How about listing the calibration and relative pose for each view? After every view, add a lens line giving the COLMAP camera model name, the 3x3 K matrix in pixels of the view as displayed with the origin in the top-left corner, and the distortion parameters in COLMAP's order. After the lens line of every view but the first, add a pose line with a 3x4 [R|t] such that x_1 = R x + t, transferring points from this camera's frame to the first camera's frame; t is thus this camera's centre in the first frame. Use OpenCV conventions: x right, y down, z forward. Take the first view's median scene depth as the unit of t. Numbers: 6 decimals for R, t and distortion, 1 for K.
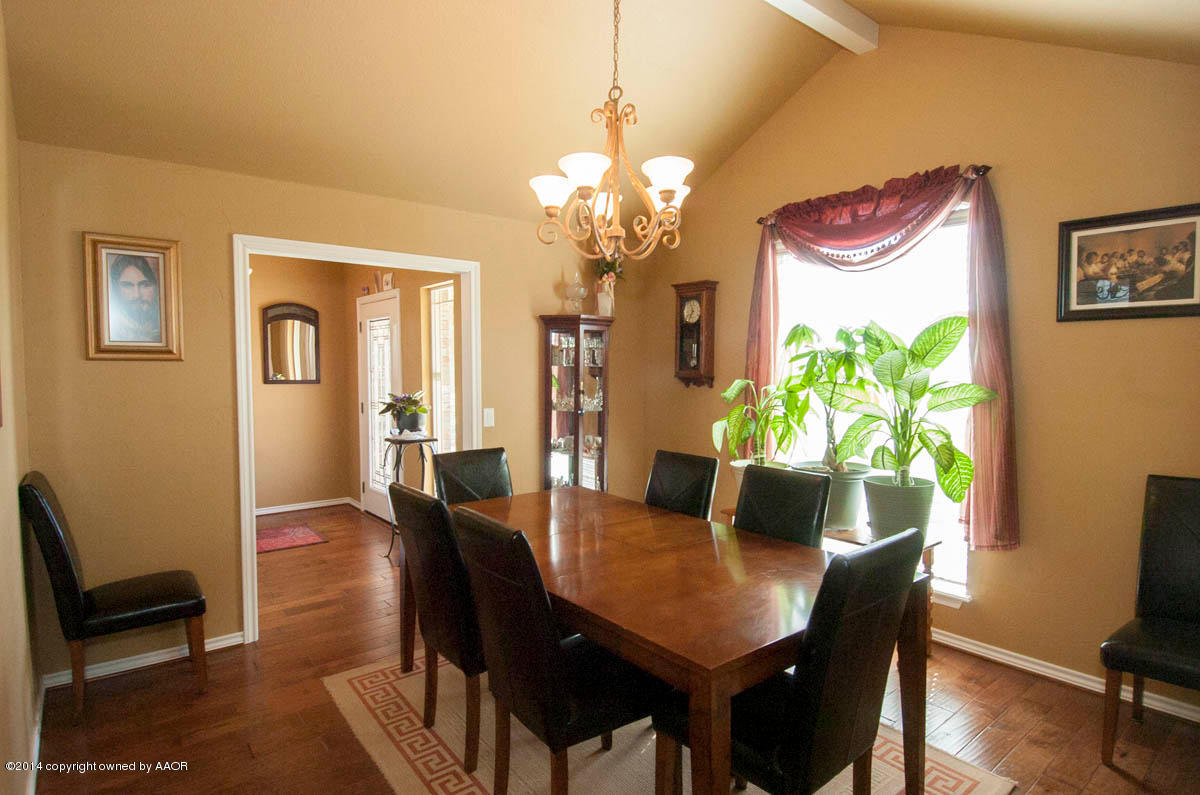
lens RADIAL K [[625.6, 0, 601.3], [0, 625.6, 401.3], [0, 0, 1]] dist [0.050015, -0.056626]
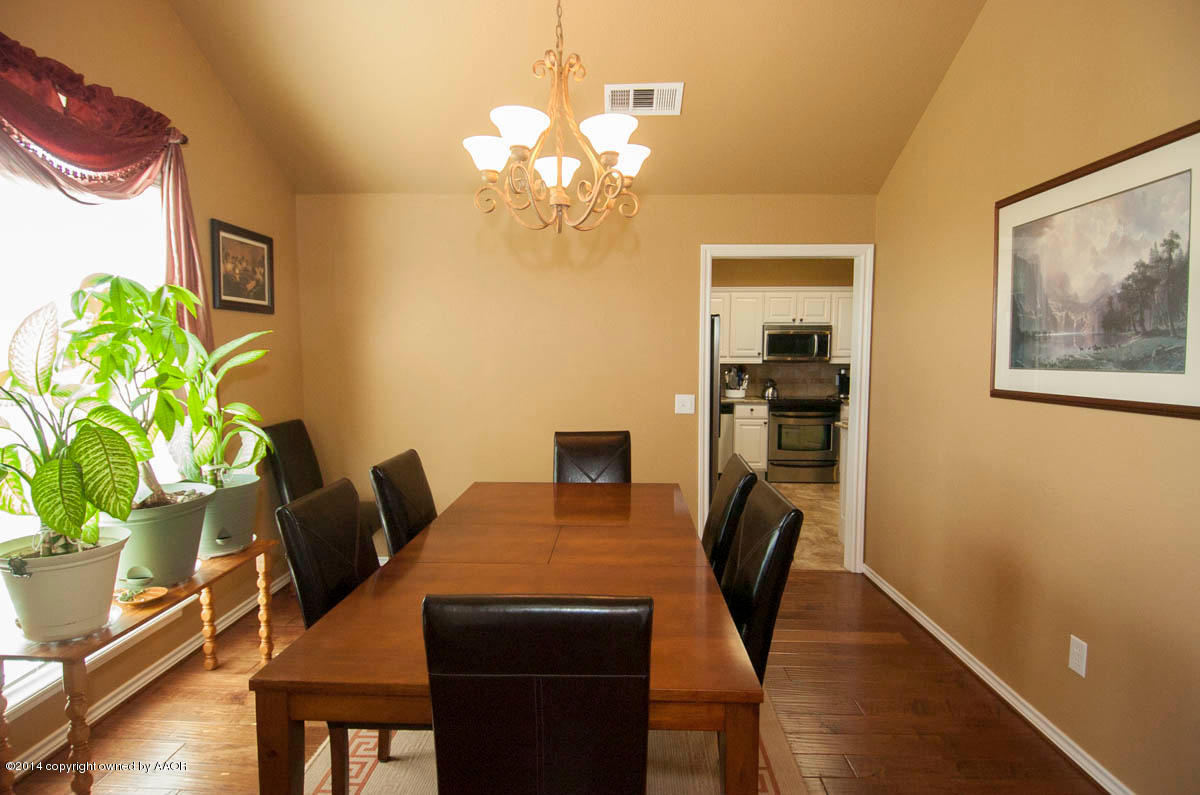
lens RADIAL K [[625.6, 0, 601.3], [0, 625.6, 401.3], [0, 0, 1]] dist [0.050015, -0.056626]
pose [[-0.767125, -0.056969, 0.638963, -0.450593], [0.030614, 0.991663, 0.125169, -0.071115], [-0.640766, 0.115581, -0.758986, 1.236036]]
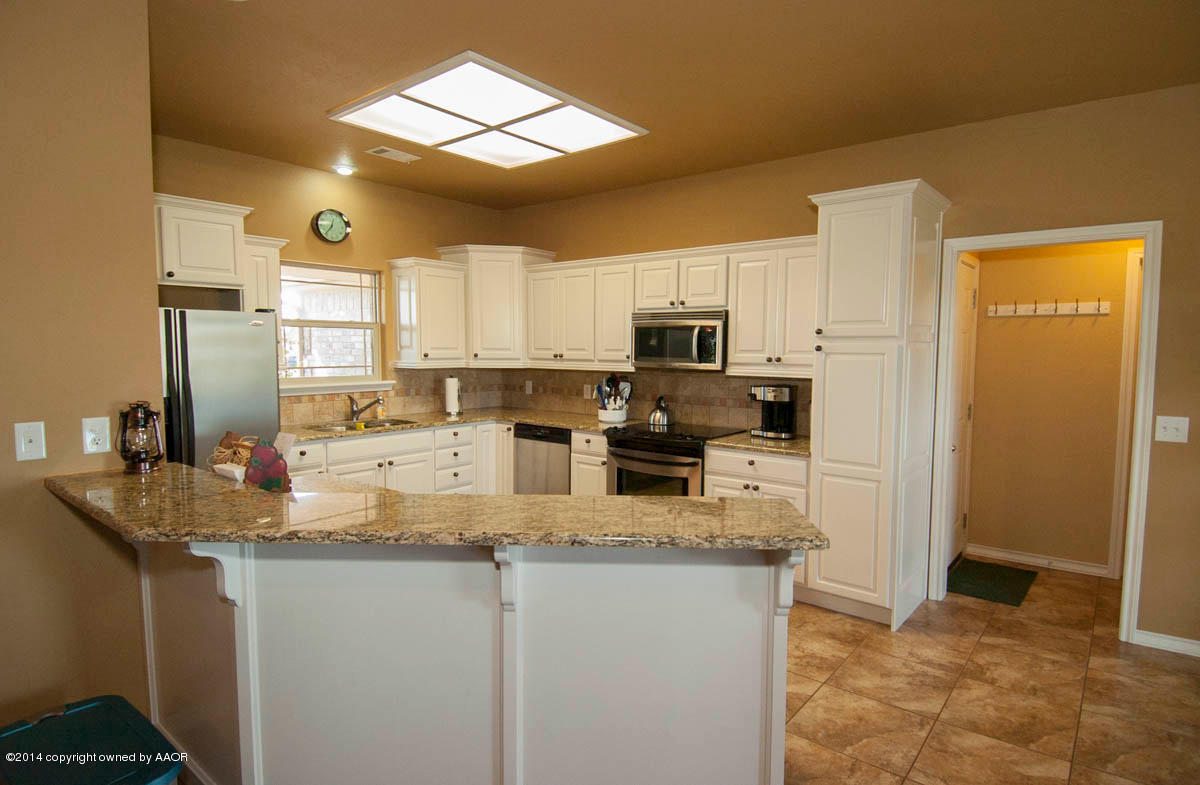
lens RADIAL K [[633.2, 0, 602.6], [0, 633.2, 396.6], [0, 0, 1]] dist [0.022737, -0.000160]
pose [[-0.209851, -0.078012, 0.974616, -0.868577], [0.047983, 0.994789, 0.089959, 0.010547], [-0.976555, 0.065642, -0.205014, -0.404505]]
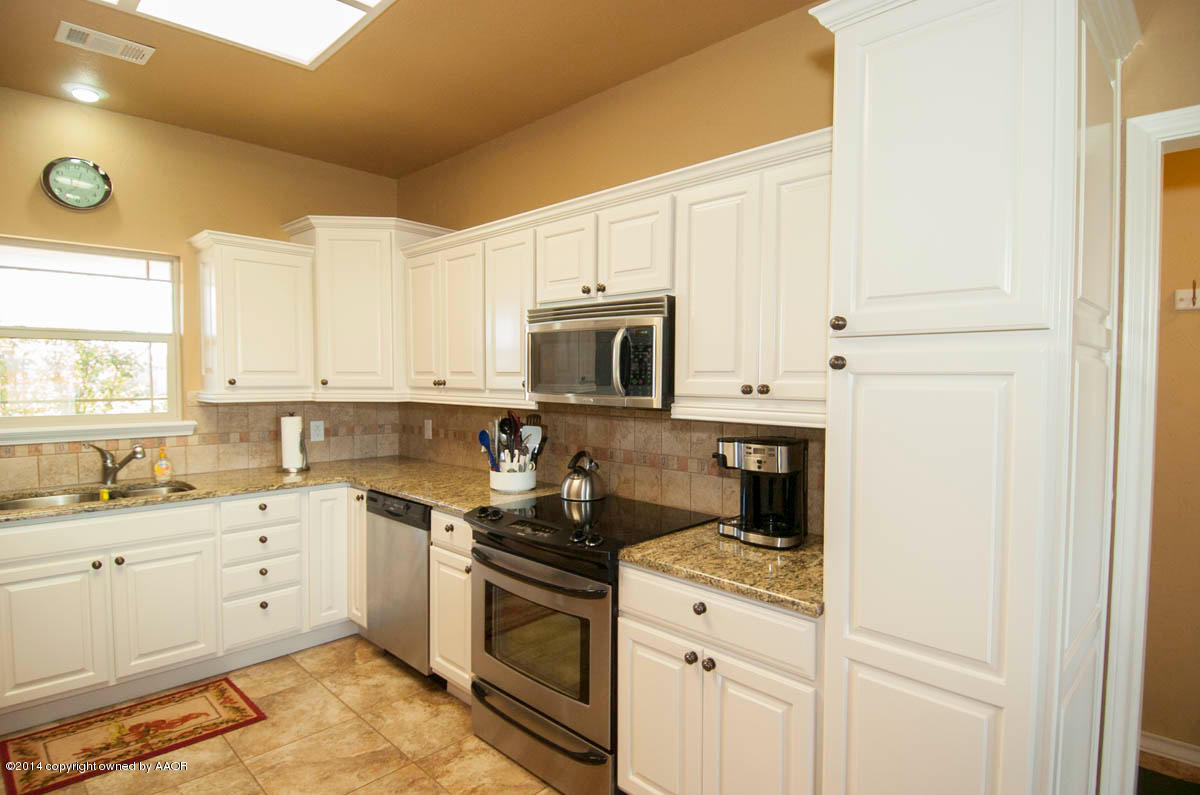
lens RADIAL K [[625.6, 0, 601.3], [0, 625.6, 401.3], [0, 0, 1]] dist [0.050015, -0.056626]
pose [[-0.123297, -0.039824, 0.991570, -0.327513], [0.049250, 0.997718, 0.046195, 0.041403], [-0.991147, 0.054531, -0.121054, -0.757598]]
